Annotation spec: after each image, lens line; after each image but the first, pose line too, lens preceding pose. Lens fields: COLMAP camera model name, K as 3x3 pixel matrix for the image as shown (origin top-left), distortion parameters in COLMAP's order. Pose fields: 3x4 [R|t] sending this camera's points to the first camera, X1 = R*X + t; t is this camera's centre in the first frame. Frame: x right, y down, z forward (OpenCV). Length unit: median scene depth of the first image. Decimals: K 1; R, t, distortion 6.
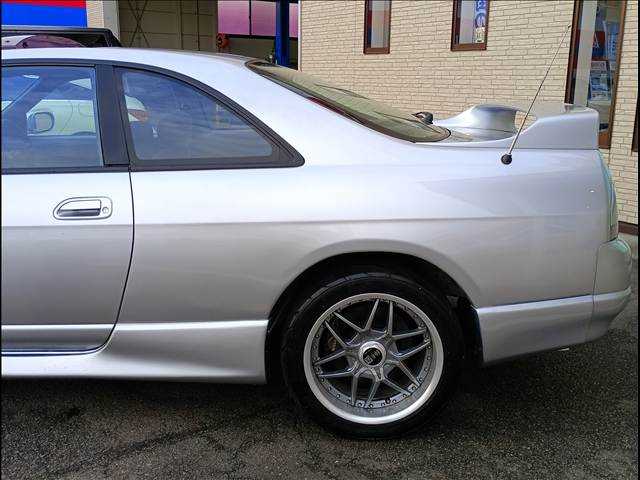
lens RADIAL K [[641.1, 0, 319.0], [0, 641.1, 236.0], [0, 0, 1]] dist [0.029311, 0.000000]
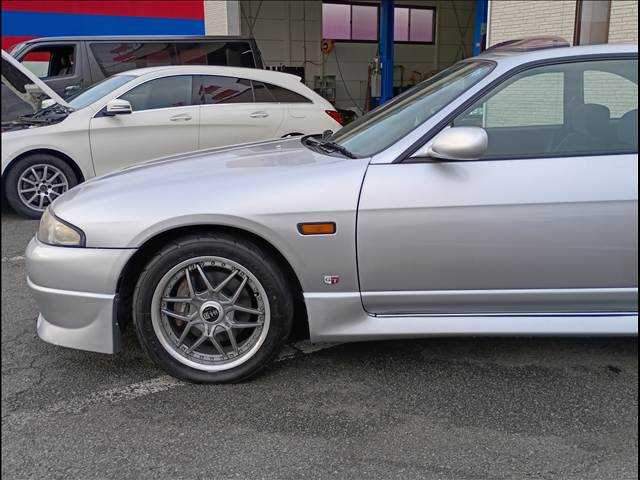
lens RADIAL K [[641.1, 0, 321.0], [0, 641.1, 233.4], [0, 0, 1]] dist [0.029311, 0.000000]
pose [[0.999588, -0.015625, -0.024068, -0.917781], [0.015369, 0.999823, -0.010810, 0.043754], [0.024232, 0.010436, 0.999652, -0.133028]]
